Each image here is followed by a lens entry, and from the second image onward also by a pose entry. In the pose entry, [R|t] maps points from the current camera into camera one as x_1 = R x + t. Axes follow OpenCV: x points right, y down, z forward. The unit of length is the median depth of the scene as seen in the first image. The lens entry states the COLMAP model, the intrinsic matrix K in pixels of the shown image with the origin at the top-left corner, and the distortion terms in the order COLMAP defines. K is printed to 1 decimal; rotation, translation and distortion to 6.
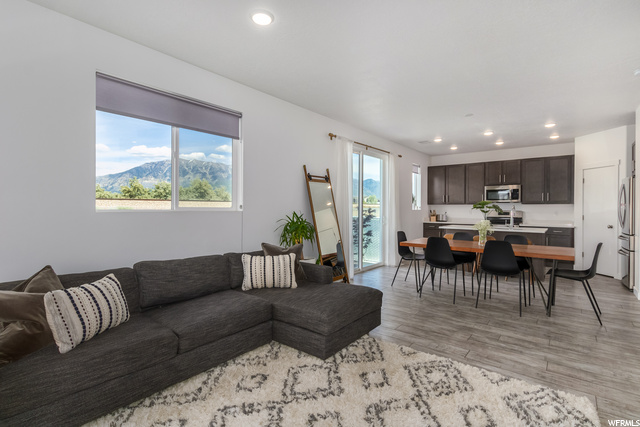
lens RADIAL K [[306.6, 0, 320.0], [0, 306.6, 213.5], [0, 0, 1]] dist [0.002223, 0.000688]
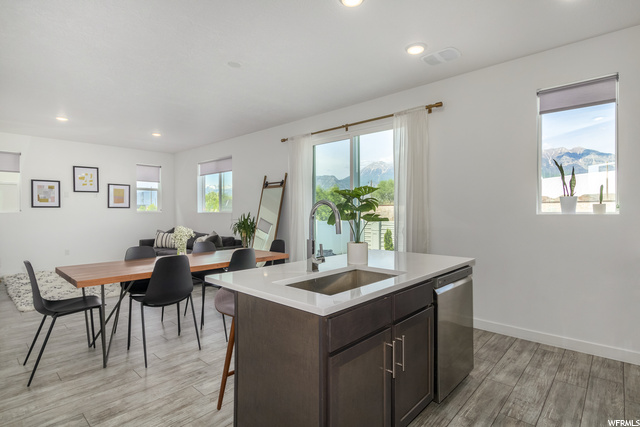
lens RADIAL K [[321.9, 0, 320.0], [0, 321.9, 213.5], [0, 0, 1]] dist [0.005388, 0.000084]
pose [[-0.059591, 0.006161, -0.998204, 1.156253], [-0.016247, 0.999843, 0.007141, -0.018466], [0.998091, 0.016643, -0.059482, 1.228036]]
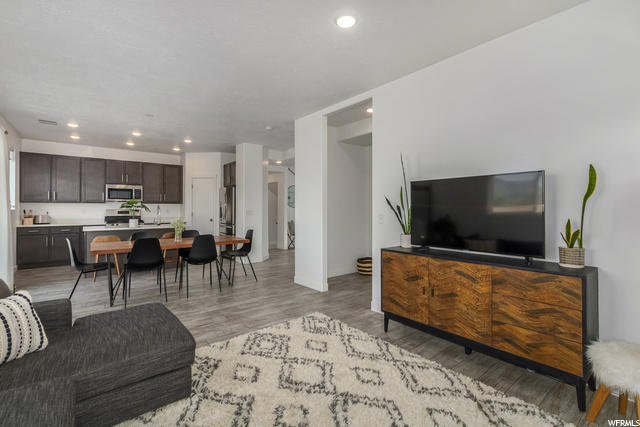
lens RADIAL K [[290.2, 0, 320.4], [0, 290.2, 208.5], [0, 0, 1]] dist [0.000328, 0.000237]
pose [[0.211622, -0.005446, 0.977336, -0.330788], [0.016385, 0.999864, 0.002024, -0.007089], [-0.977214, 0.015585, 0.211683, 0.246165]]
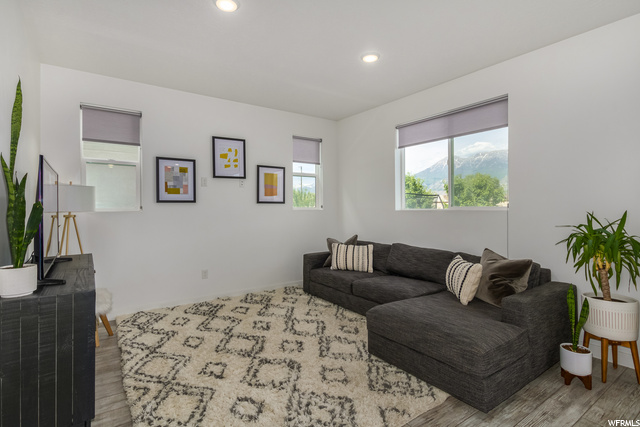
lens RADIAL K [[306.6, 0, 320.0], [0, 306.6, 213.5], [0, 0, 1]] dist [0.002223, 0.000688]
pose [[-0.257757, 0.013907, -0.966110, 0.532940], [-0.014283, 0.999732, 0.018202, -0.006660], [0.966104, 0.018490, -0.257489, 0.551976]]
